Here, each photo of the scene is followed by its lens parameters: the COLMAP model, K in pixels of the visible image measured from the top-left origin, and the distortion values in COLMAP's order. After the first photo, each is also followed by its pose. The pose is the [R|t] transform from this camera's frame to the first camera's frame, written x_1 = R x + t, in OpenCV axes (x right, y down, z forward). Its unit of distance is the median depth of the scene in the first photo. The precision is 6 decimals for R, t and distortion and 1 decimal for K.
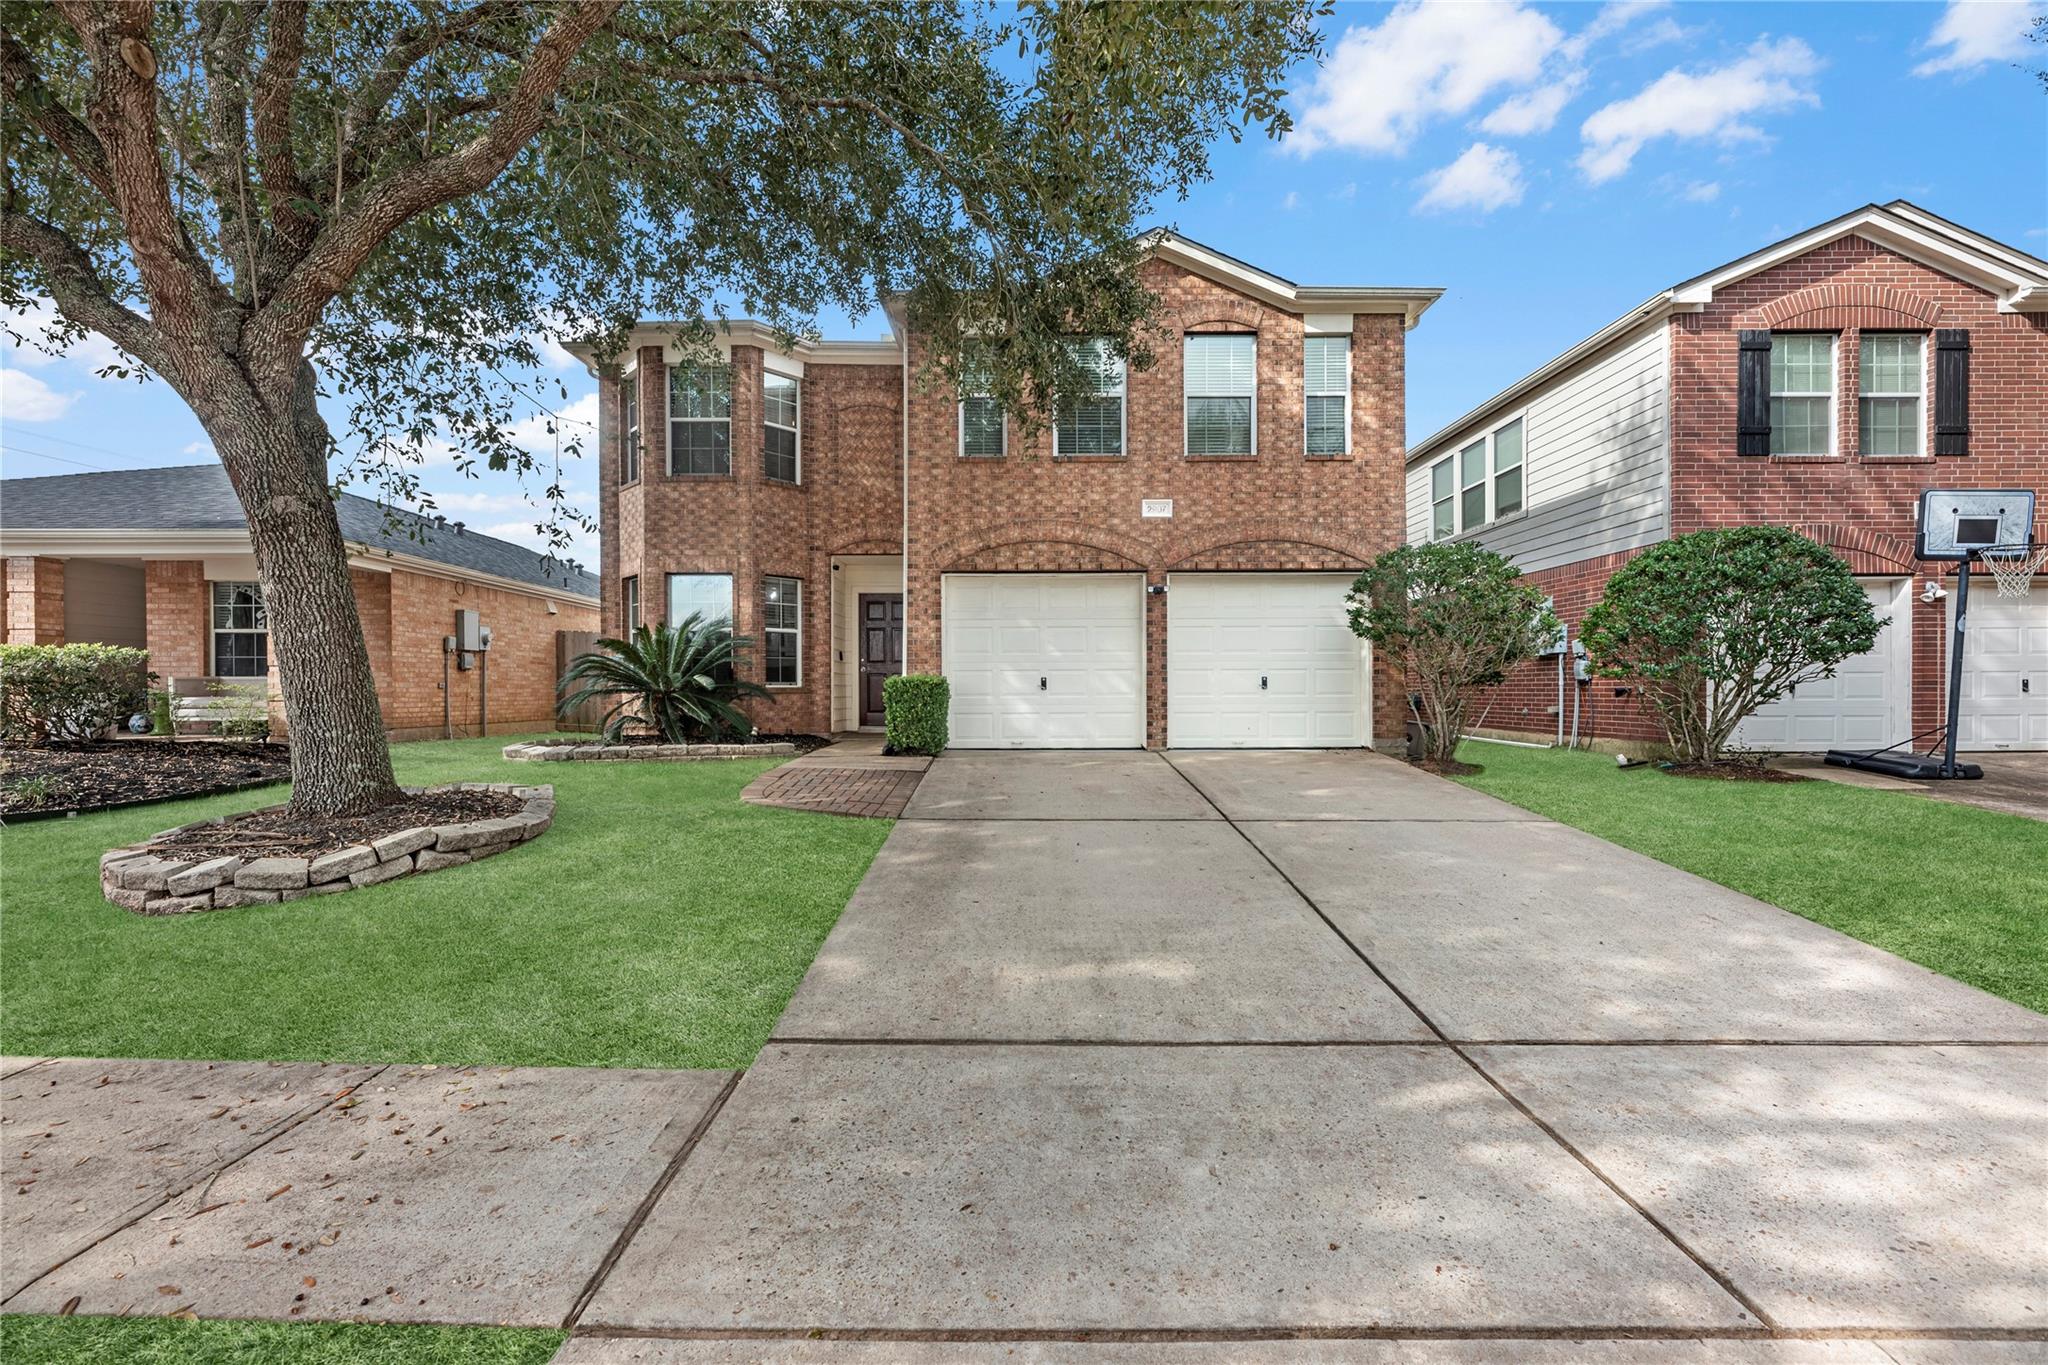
lens RADIAL K [[846.2, 0, 1045.1], [0, 846.2, 694.8], [0, 0, 1]] dist [-0.003884, 0.000278]
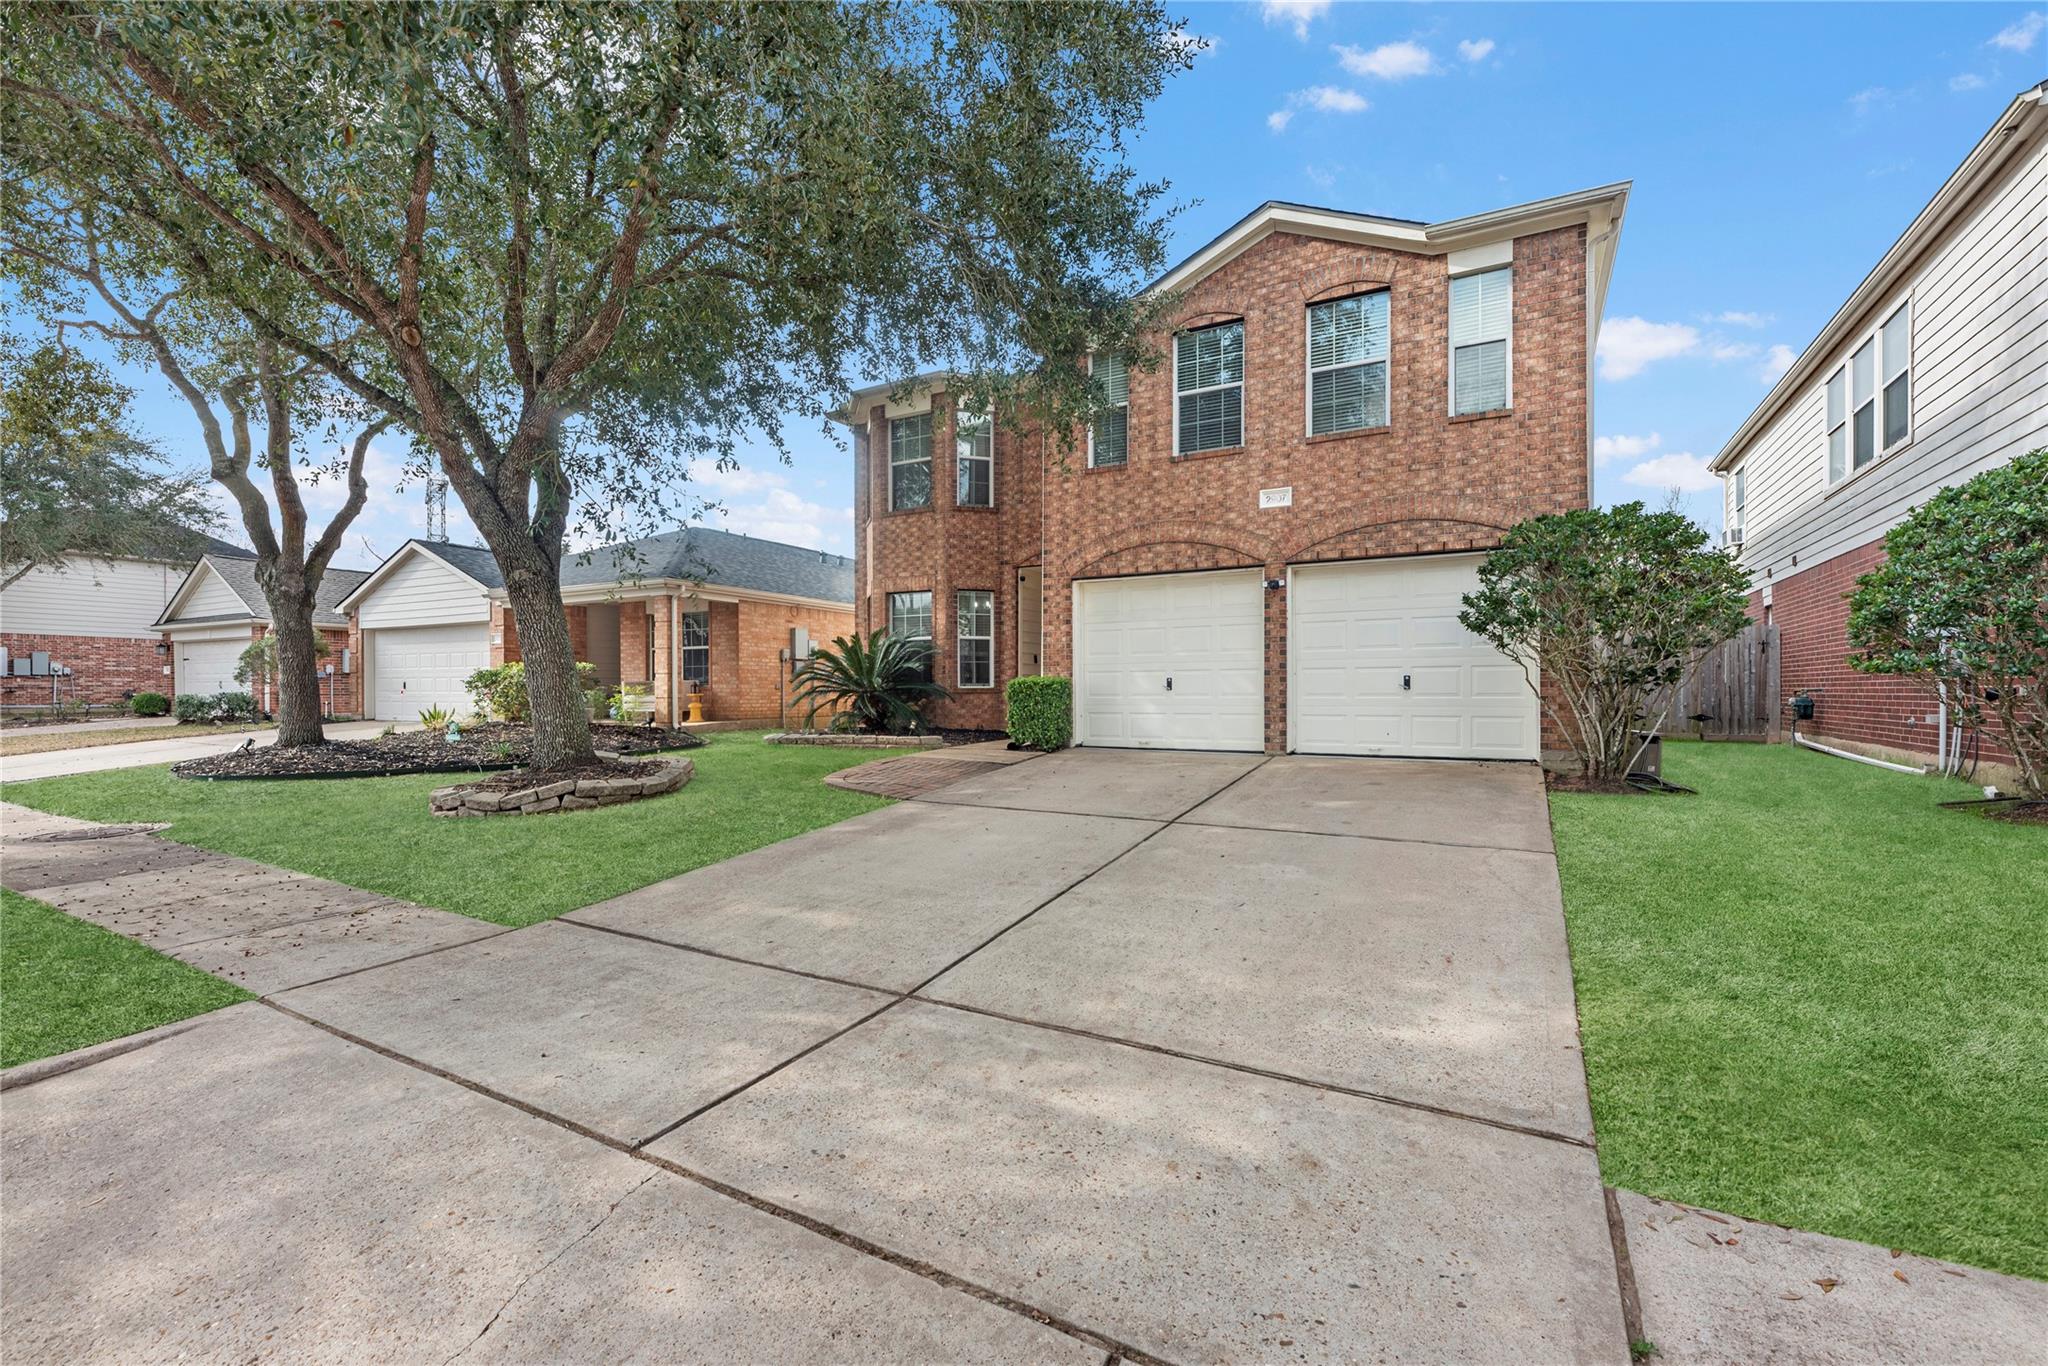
lens RADIAL K [[888.4, 0, 1040.8], [0, 888.4, 697.9], [0, 0, 1]] dist [-0.005951, 0.000200]
pose [[0.869672, 0.004629, -0.493608, 0.393383], [-0.002862, 0.999987, 0.004336, -0.000978], [0.493622, -0.002358, 0.869673, 0.010006]]
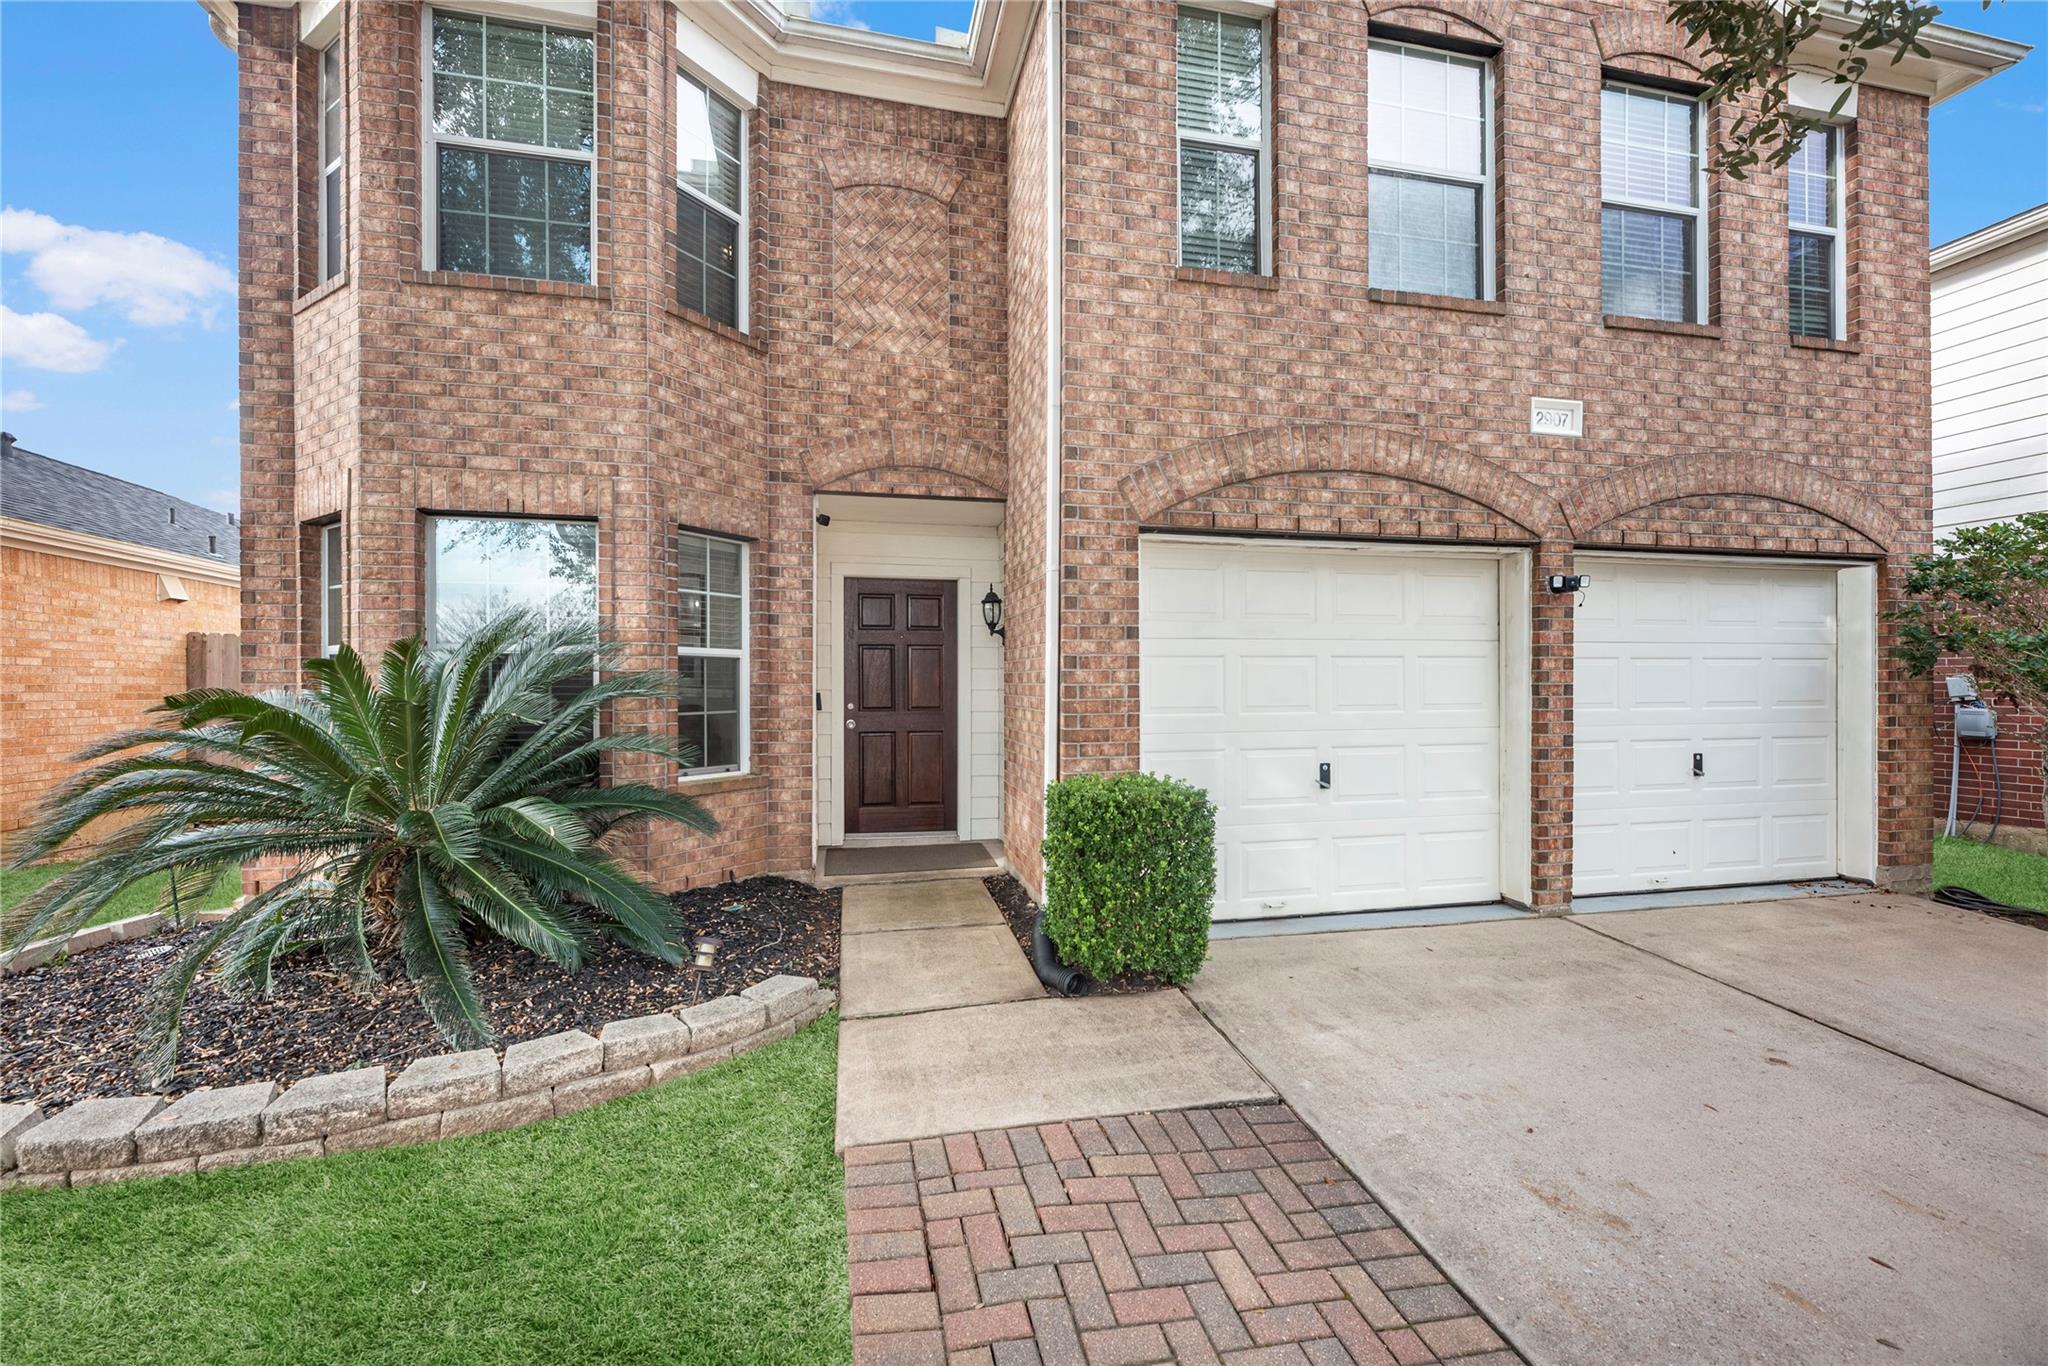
lens RADIAL K [[846.2, 0, 1038.2], [0, 846.2, 688.7], [0, 0, 1]] dist [-0.003884, 0.000278]
pose [[0.977984, 0.000676, 0.208677, -0.261699], [0.000105, 0.999993, -0.003732, -0.061402], [-0.208678, 0.003672, 0.977978, 0.584267]]
